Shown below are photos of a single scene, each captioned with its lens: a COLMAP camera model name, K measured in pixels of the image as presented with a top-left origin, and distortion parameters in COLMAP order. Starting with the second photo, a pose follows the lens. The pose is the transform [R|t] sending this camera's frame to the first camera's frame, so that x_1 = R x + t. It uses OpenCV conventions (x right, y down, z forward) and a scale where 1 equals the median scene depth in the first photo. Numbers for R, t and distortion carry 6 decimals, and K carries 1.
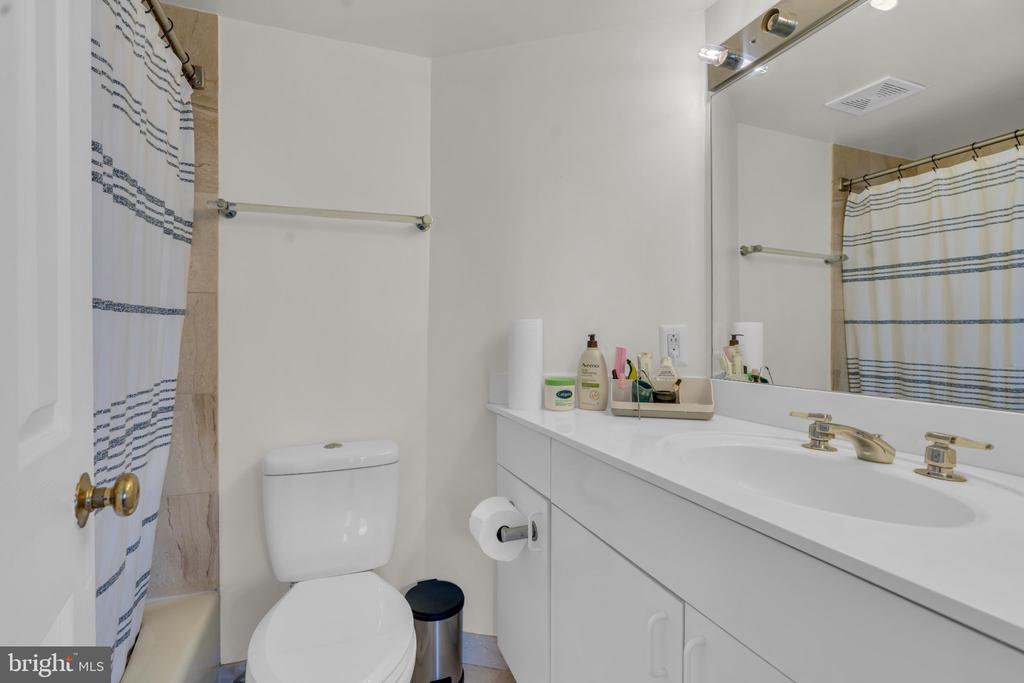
lens RADIAL K [[459.1, 0, 511.8], [0, 459.1, 336.4], [0, 0, 1]] dist [-0.005522, -0.000013]
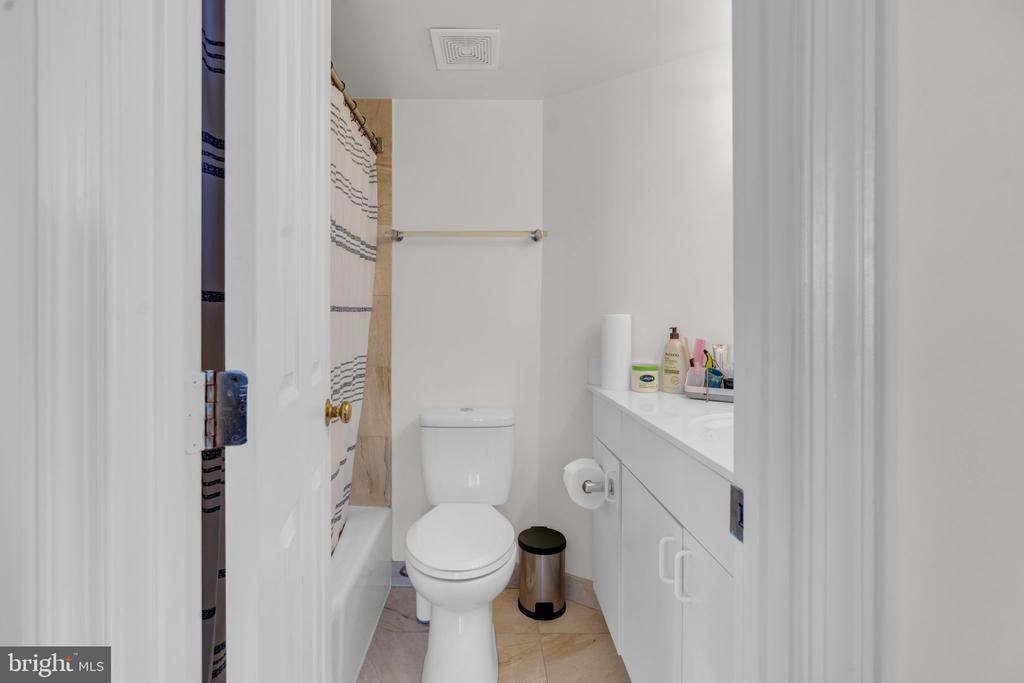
lens RADIAL K [[467.0, 0, 505.6], [0, 467.0, 331.7], [0, 0, 1]] dist [-0.014893, 0.000236]
pose [[0.943511, 0.012419, -0.331110, 0.170840], [-0.007647, 0.999847, 0.015710, -0.009062], [0.331254, -0.012290, 0.943461, -0.245664]]
